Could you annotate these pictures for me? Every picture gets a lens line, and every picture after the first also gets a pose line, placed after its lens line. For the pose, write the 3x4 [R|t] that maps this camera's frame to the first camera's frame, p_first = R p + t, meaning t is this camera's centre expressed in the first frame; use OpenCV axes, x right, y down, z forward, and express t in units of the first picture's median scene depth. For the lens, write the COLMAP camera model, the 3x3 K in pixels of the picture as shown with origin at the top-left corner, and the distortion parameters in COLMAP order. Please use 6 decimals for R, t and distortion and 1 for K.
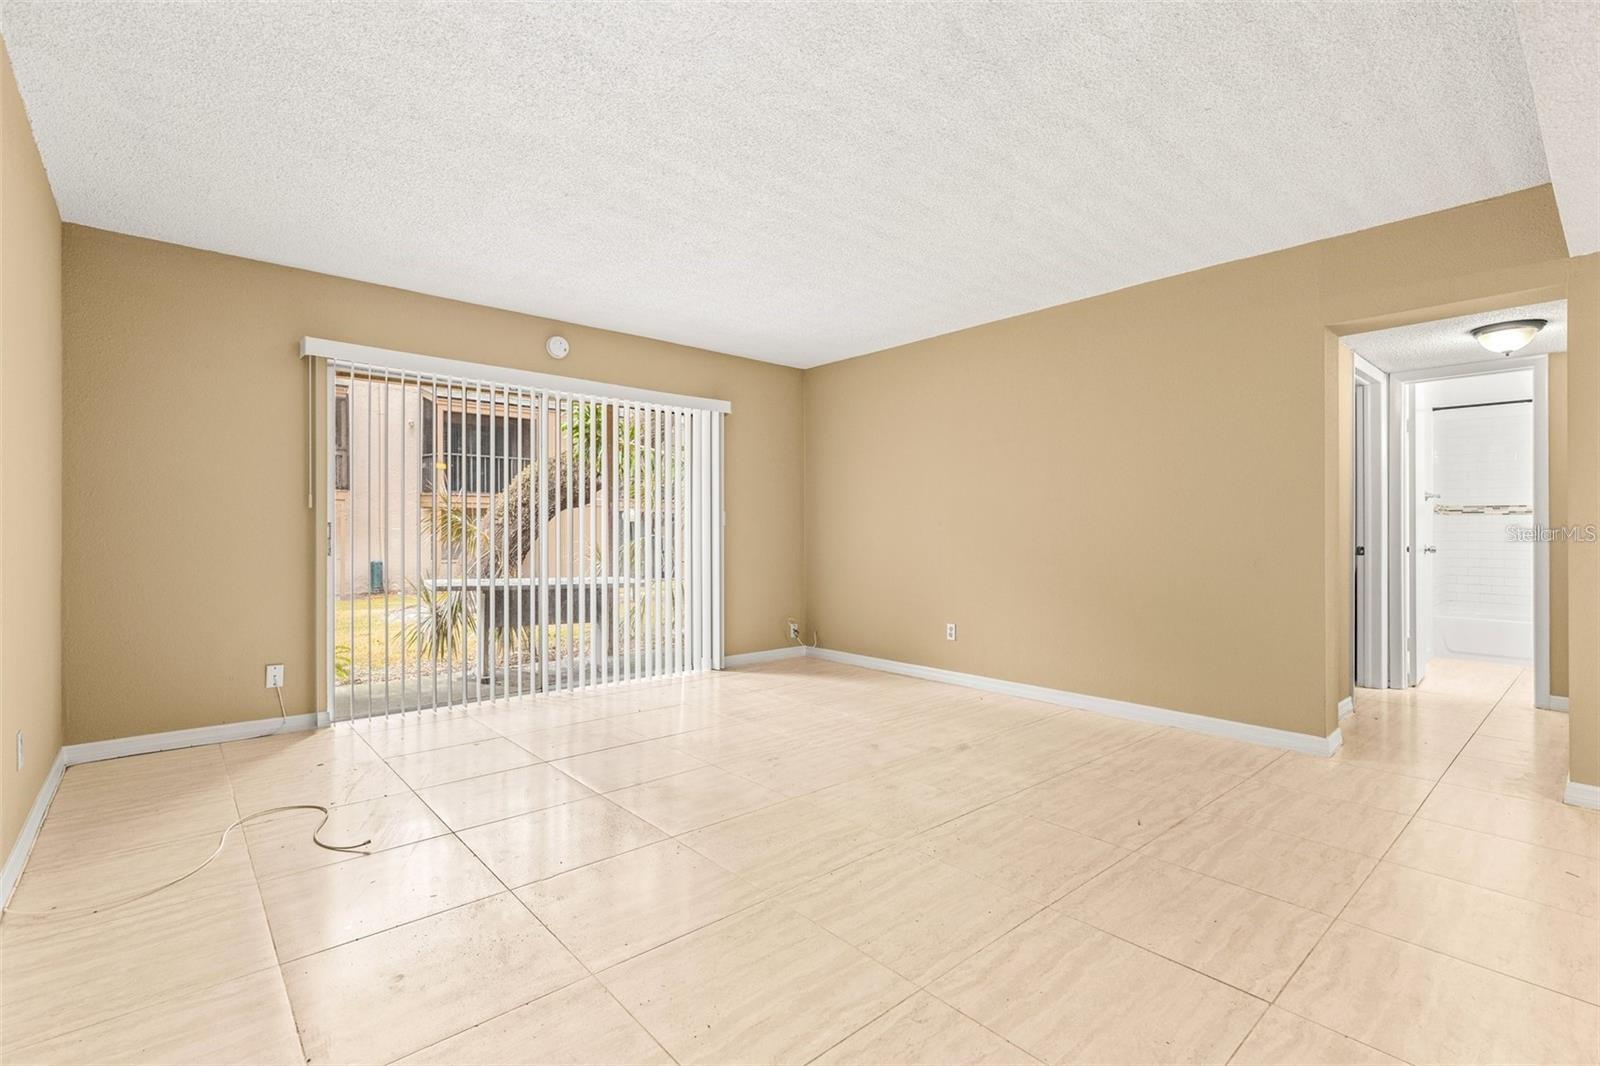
lens RADIAL K [[725.5, 0, 800.8], [0, 725.5, 531.0], [0, 0, 1]] dist [0.008967, -0.000416]
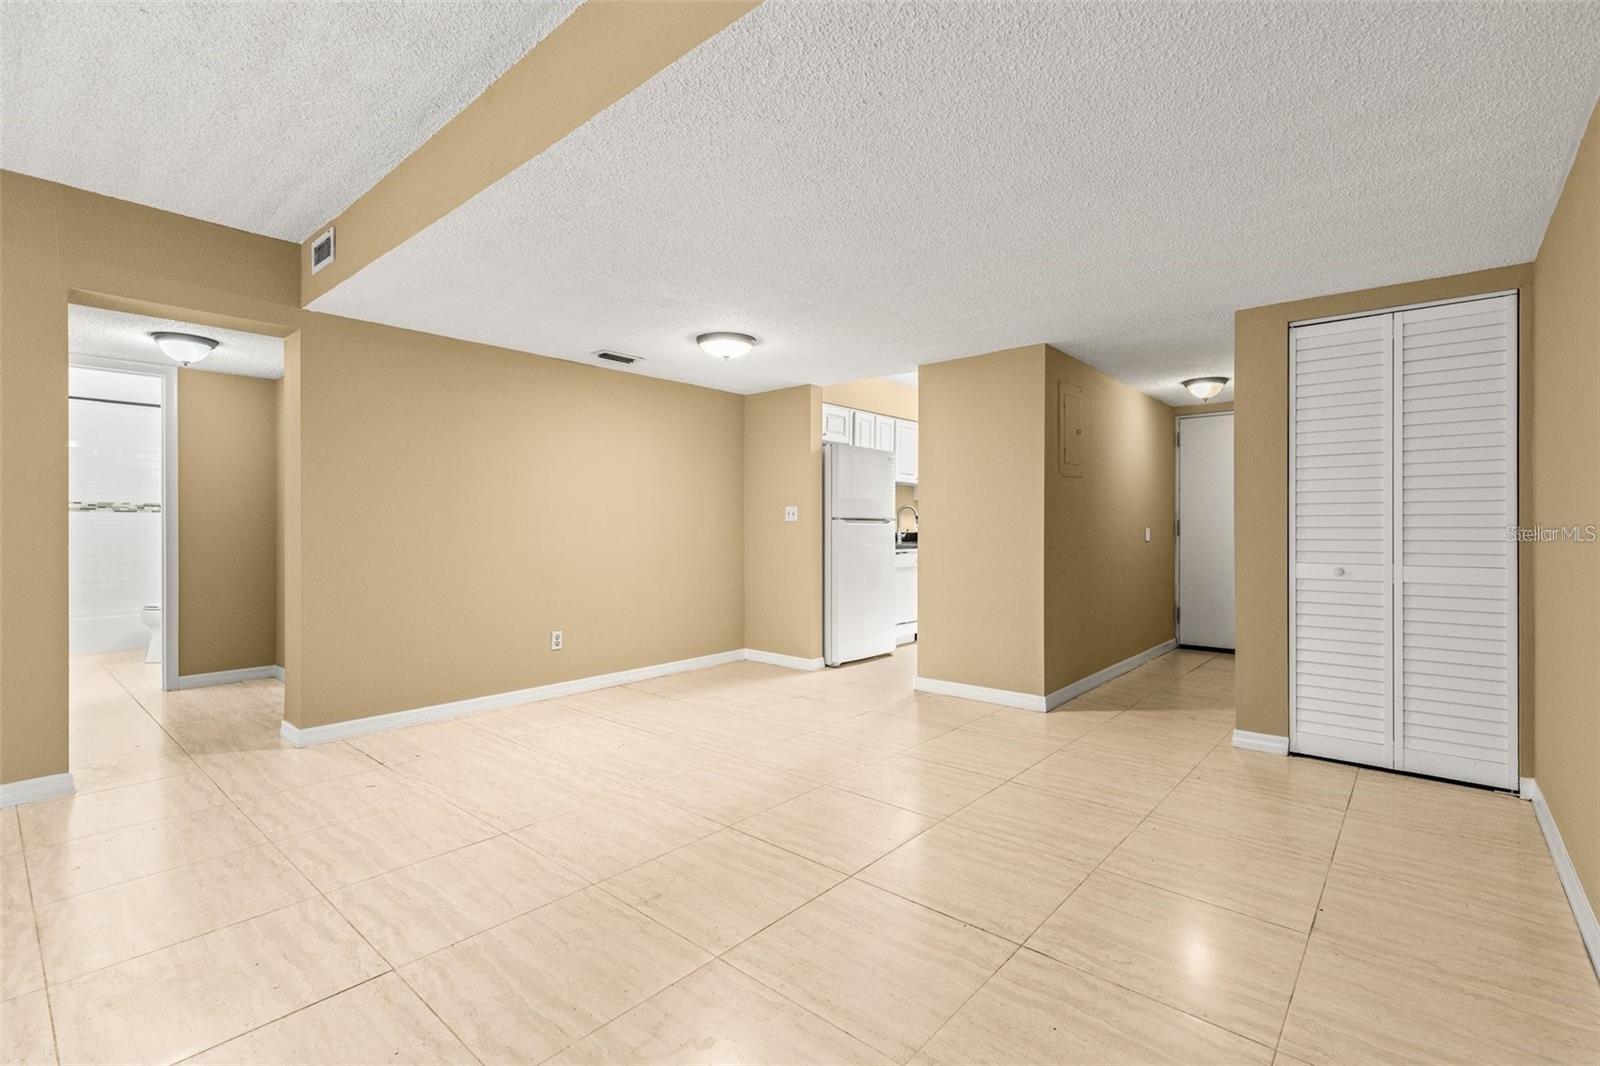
lens RADIAL K [[725.5, 0, 804.0], [0, 725.5, 516.5], [0, 0, 1]] dist [0.008967, -0.000416]
pose [[-0.123942, 0.009452, 0.992244, -0.438029], [0.005475, 0.999946, -0.008841, -0.005121], [-0.992274, 0.004337, -0.123987, 0.465454]]
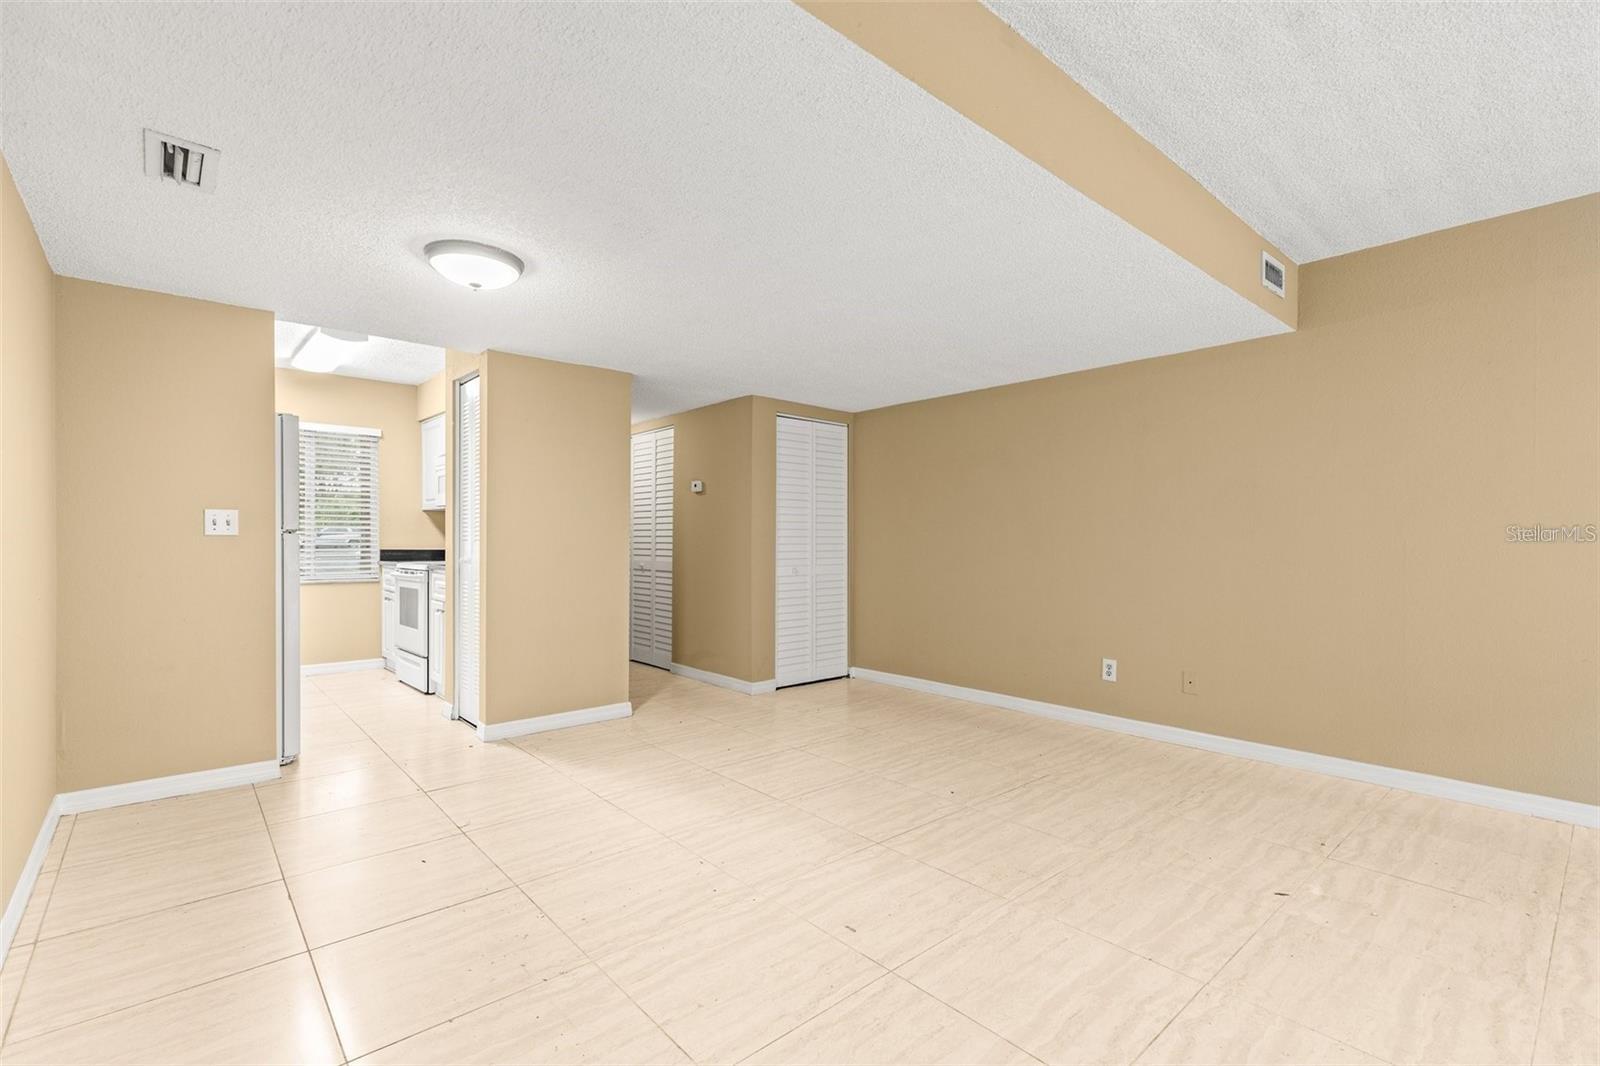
lens RADIAL K [[725.5, 0, 797.4], [0, 725.5, 536.9], [0, 0, 1]] dist [0.008967, -0.000416]
pose [[-0.999952, -0.008625, 0.004673, 1.106218], [-0.008608, 0.999956, 0.003743, -0.025917], [-0.004706, 0.003703, -0.999982, 1.842326]]
